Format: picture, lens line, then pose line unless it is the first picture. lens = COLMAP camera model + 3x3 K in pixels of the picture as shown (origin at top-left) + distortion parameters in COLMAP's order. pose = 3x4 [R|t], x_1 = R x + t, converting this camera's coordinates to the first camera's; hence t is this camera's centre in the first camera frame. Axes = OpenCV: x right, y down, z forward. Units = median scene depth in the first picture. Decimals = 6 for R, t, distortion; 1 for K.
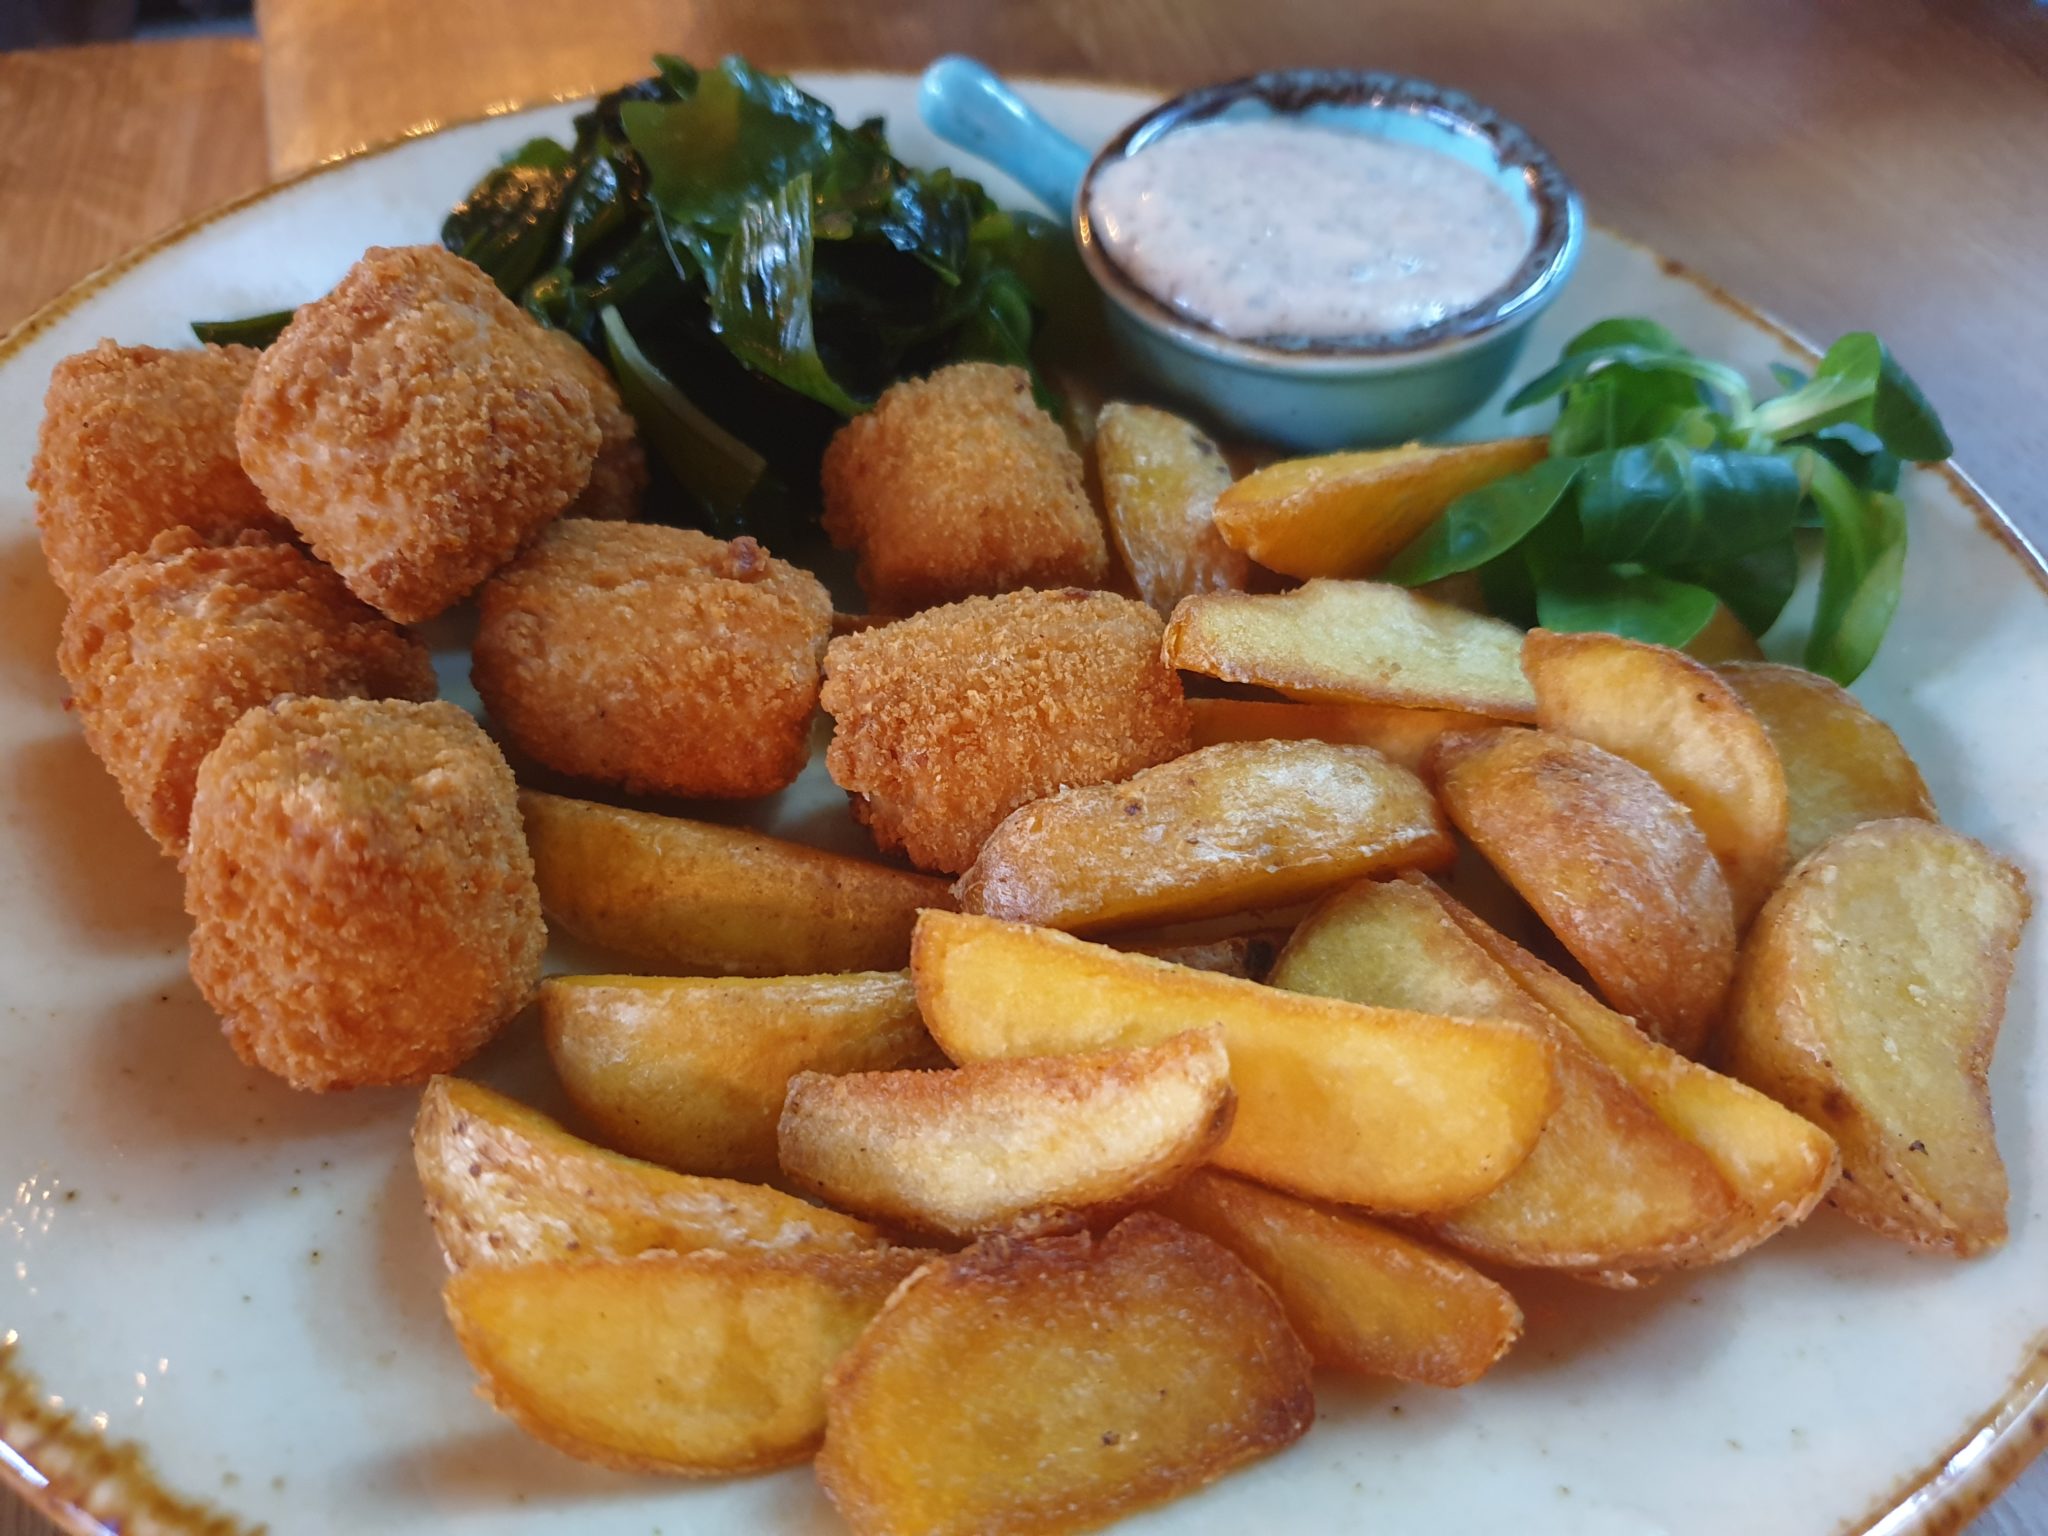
lens RADIAL K [[1546.7, 0, 1024.0], [0, 1546.7, 768.0], [0, 0, 1]] dist [0.007854, -0.101054]
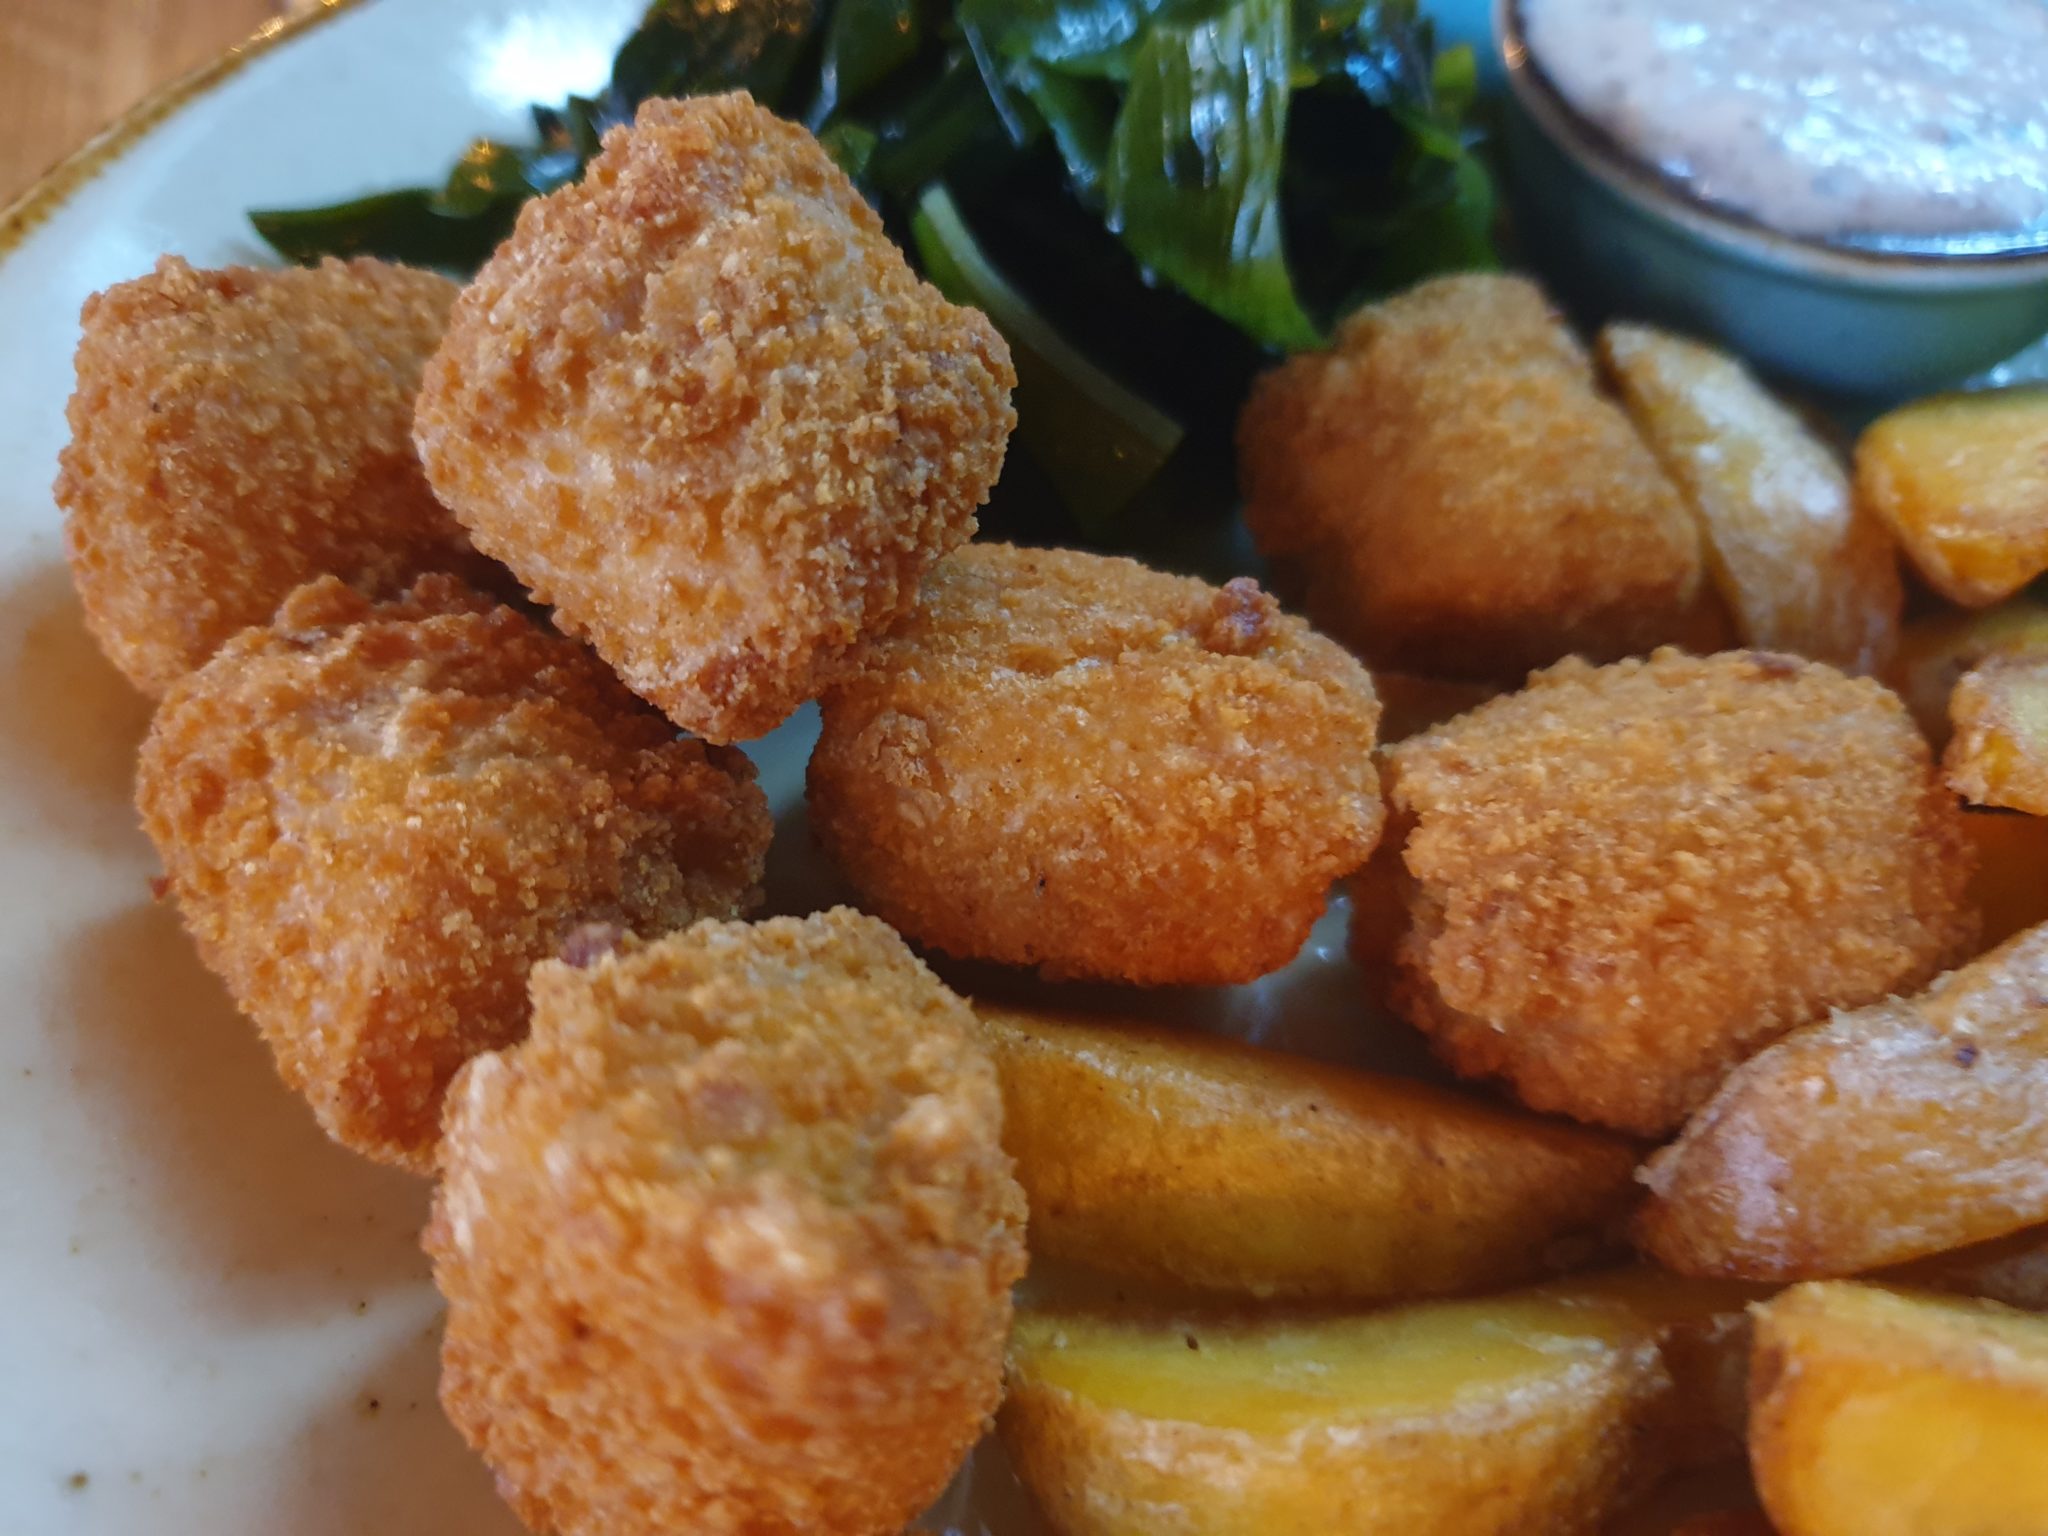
lens RADIAL K [[1637.4, 0, 1024.0], [0, 1637.4, 768.0], [0, 0, 1]] dist [0.078275, -0.366814]
pose [[0.999841, -0.012240, 0.012939, -0.295433], [0.011245, 0.997166, 0.074388, -0.132042], [-0.013813, -0.074231, 0.997145, 0.365260]]
